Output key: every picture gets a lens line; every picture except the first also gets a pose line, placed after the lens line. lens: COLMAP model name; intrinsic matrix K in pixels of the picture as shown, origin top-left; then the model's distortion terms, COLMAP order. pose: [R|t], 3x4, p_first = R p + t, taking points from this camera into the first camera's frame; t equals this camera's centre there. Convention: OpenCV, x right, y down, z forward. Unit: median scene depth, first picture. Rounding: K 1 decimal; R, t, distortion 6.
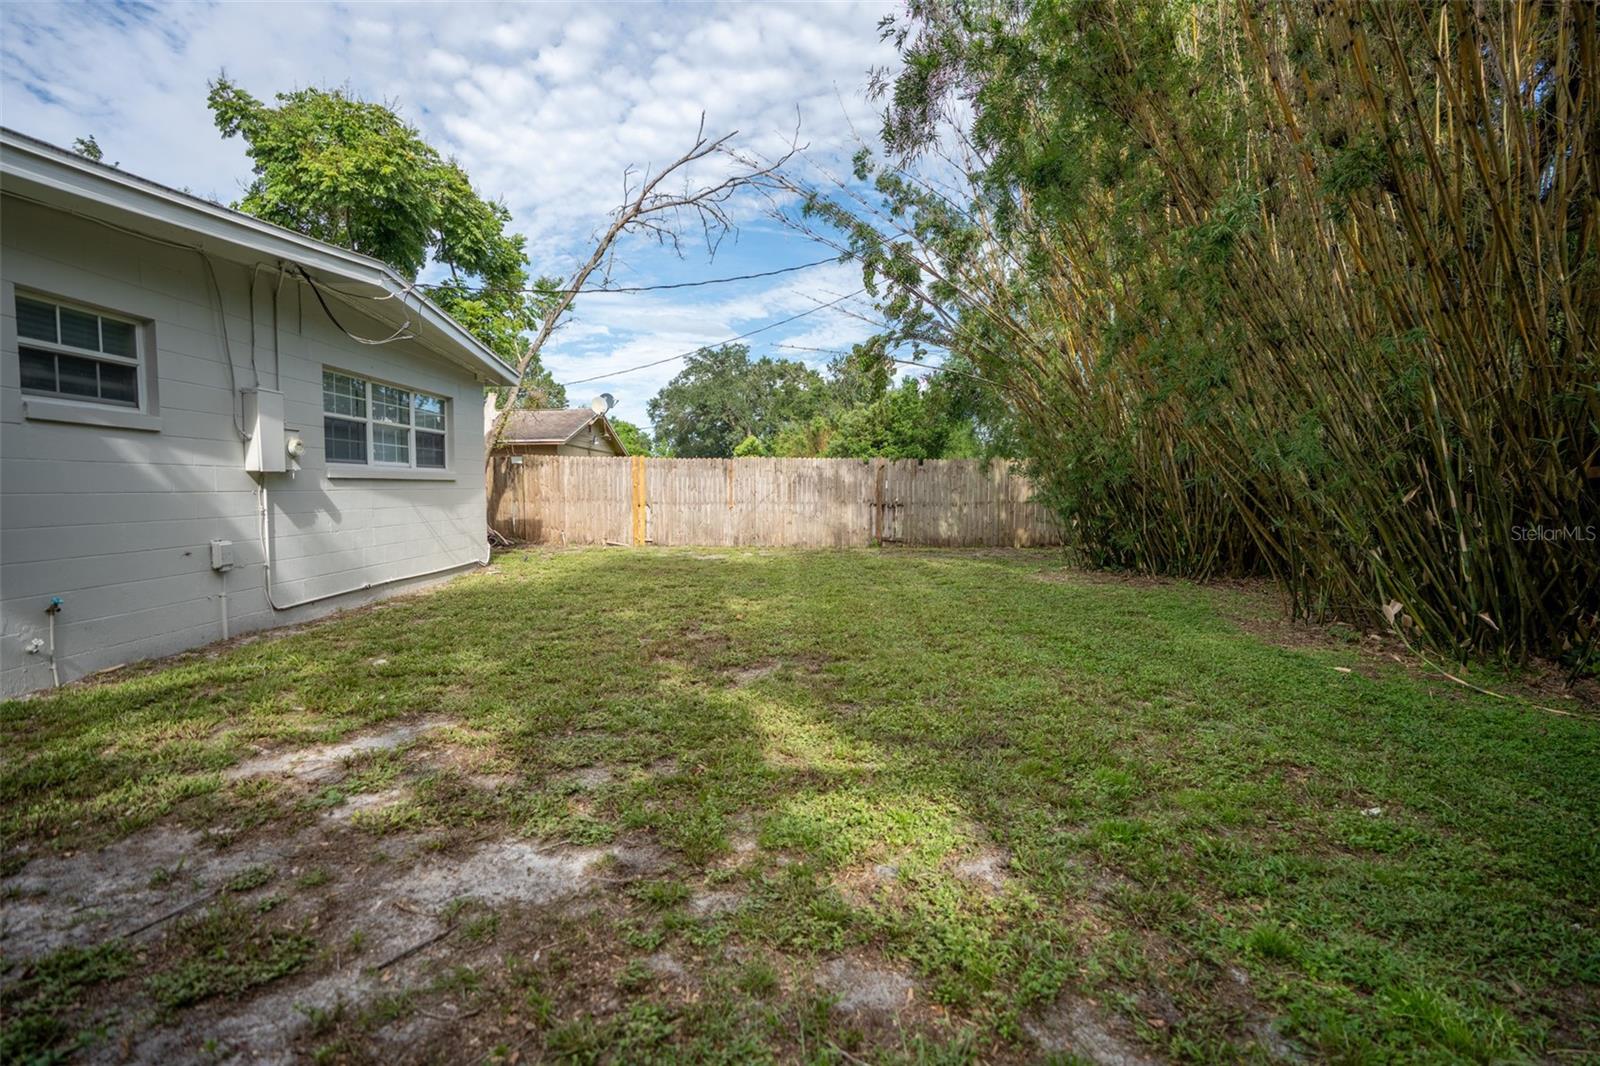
lens RADIAL K [[757.4, 0, 803.5], [0, 757.4, 526.9], [0, 0, 1]] dist [-0.020876, 0.004197]
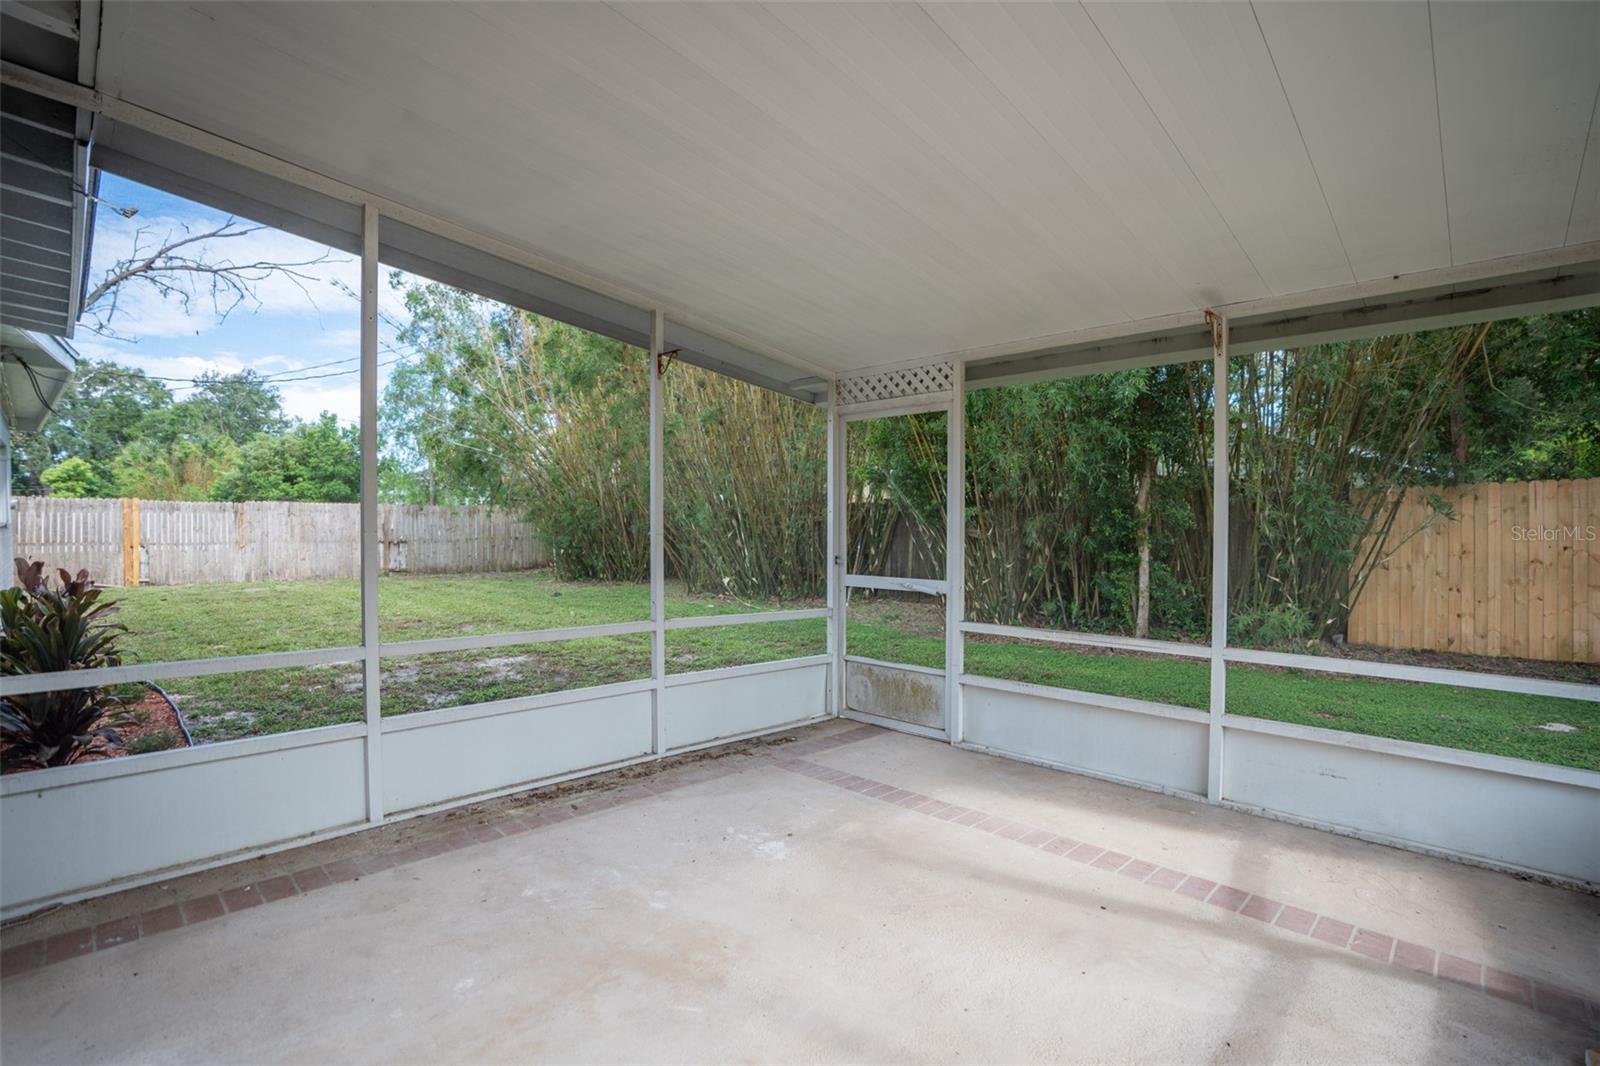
lens RADIAL K [[757.4, 0, 800.8], [0, 757.4, 528.6], [0, 0, 1]] dist [-0.020876, 0.004197]
pose [[0.715518, -0.005797, 0.698570, -0.309597], [0.034729, 0.999024, -0.027281, 0.006419], [-0.697731, 0.043780, 0.715021, -0.382192]]
